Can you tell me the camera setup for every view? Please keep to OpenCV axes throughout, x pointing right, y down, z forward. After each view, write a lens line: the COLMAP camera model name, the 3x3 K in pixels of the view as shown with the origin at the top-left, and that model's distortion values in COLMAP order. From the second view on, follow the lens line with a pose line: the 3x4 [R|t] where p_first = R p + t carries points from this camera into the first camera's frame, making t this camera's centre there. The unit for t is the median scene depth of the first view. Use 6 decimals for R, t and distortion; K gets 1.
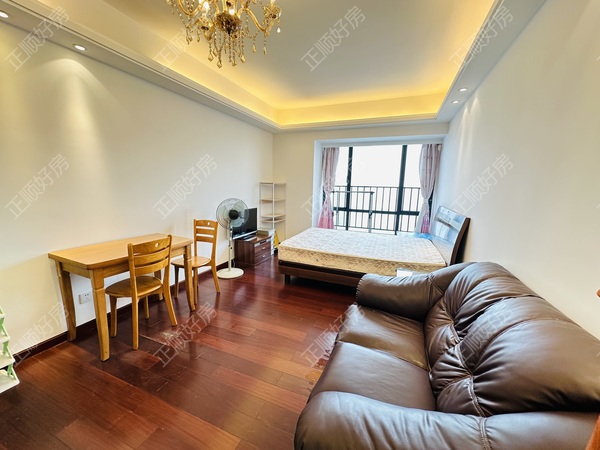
lens RADIAL K [[237.4, 0, 300.0], [0, 237.4, 225.0], [0, 0, 1]] dist [0.000067, 0.000045]
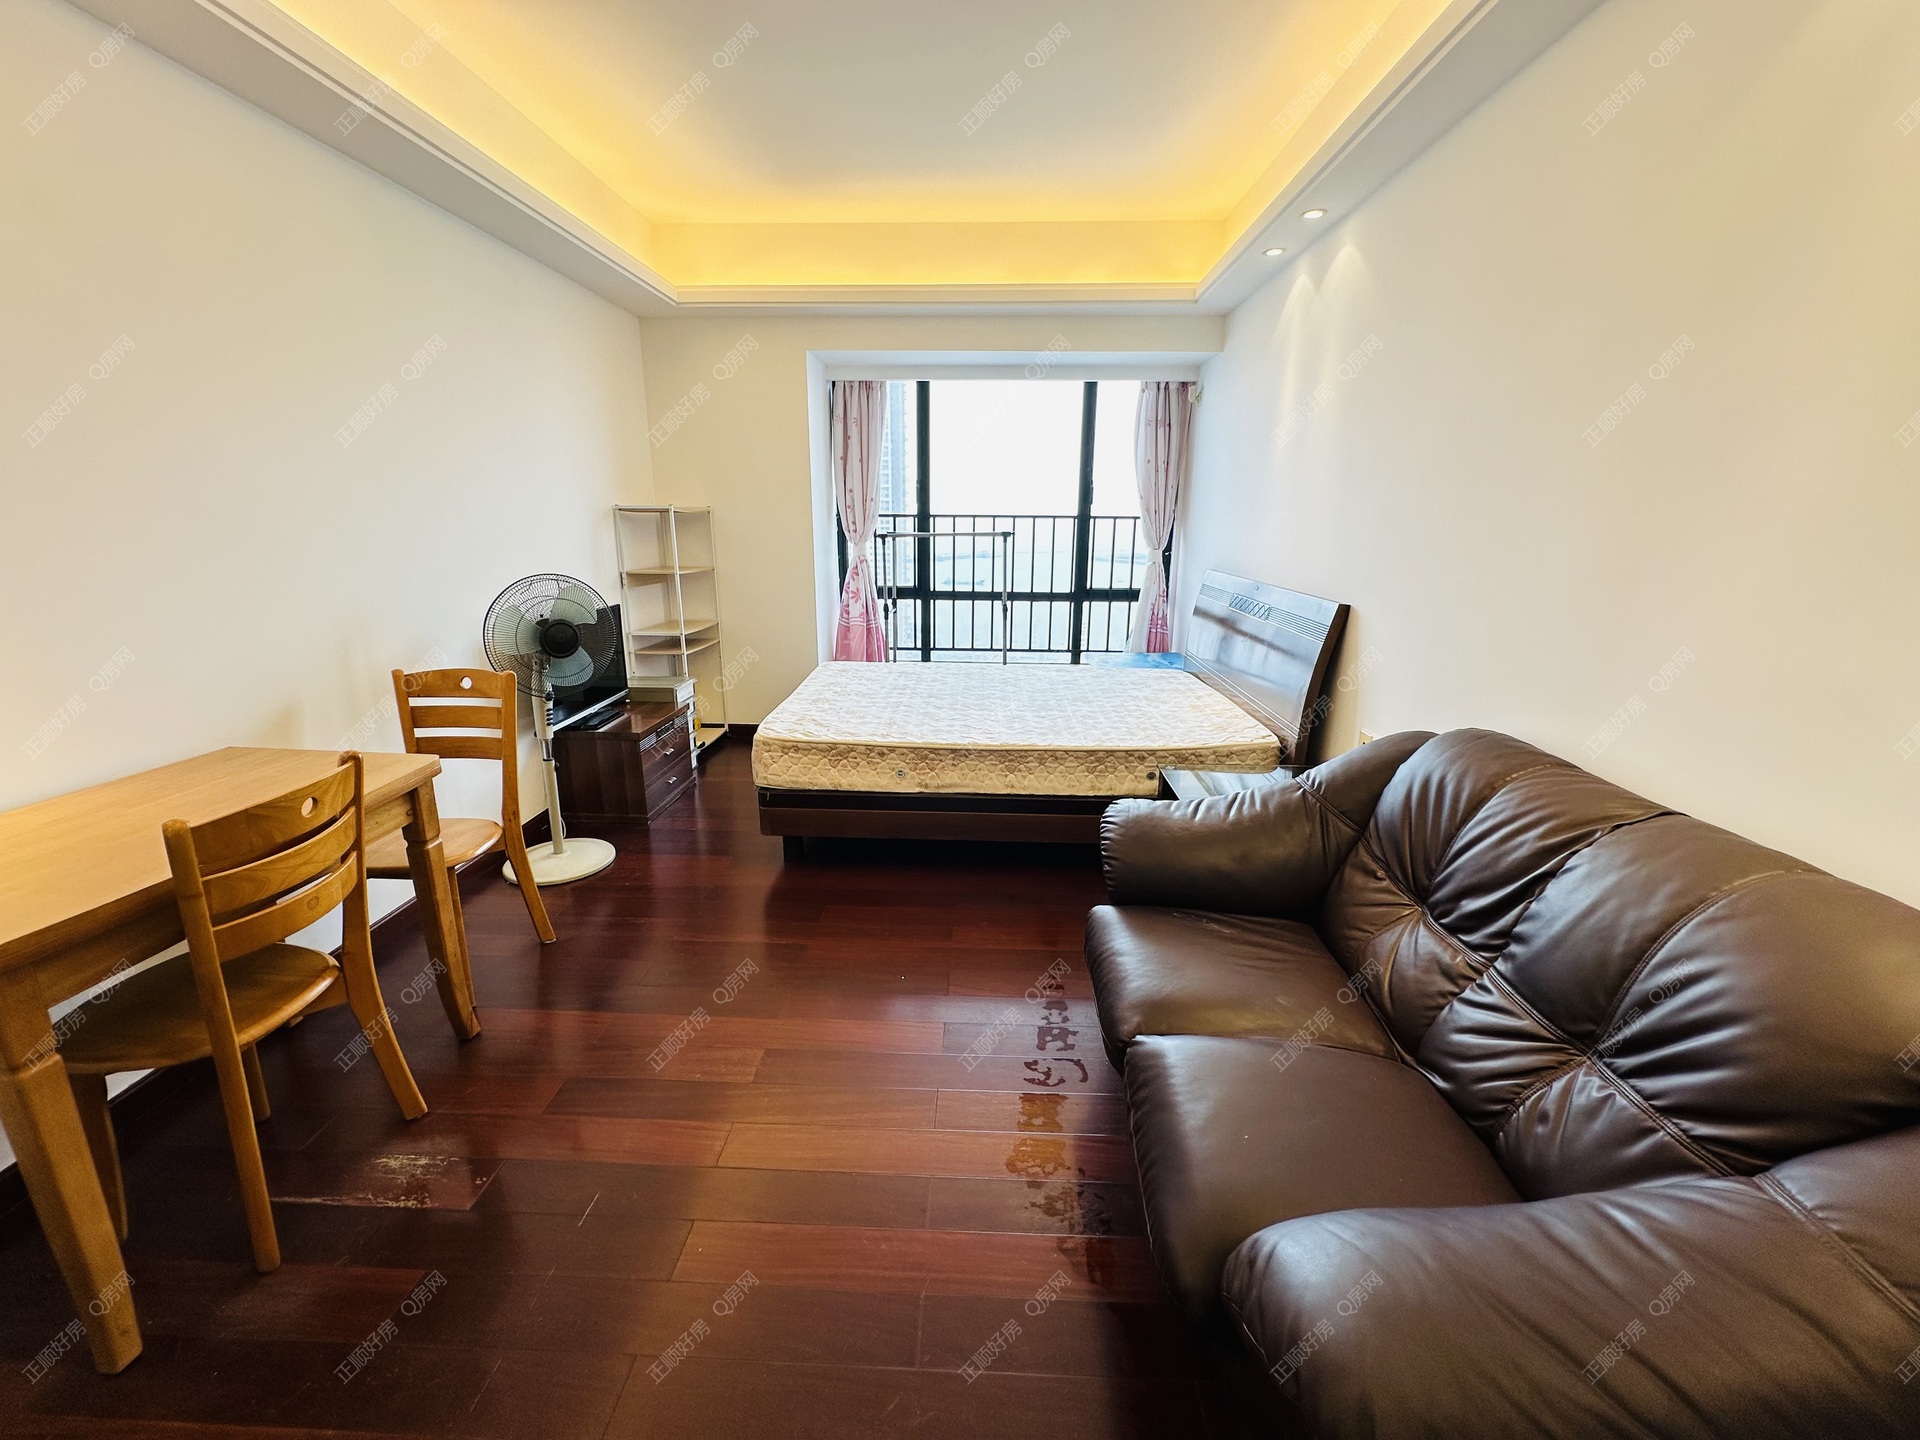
lens RADIAL K [[759.8, 0, 960.0], [0, 759.8, 720.0], [0, 0, 1]] dist [0.000067, 0.000045]
pose [[0.942046, -0.102930, 0.319304, -0.129184], [0.069473, 0.990993, 0.114487, -0.018137], [-0.328212, -0.085669, 0.940711, 0.074057]]
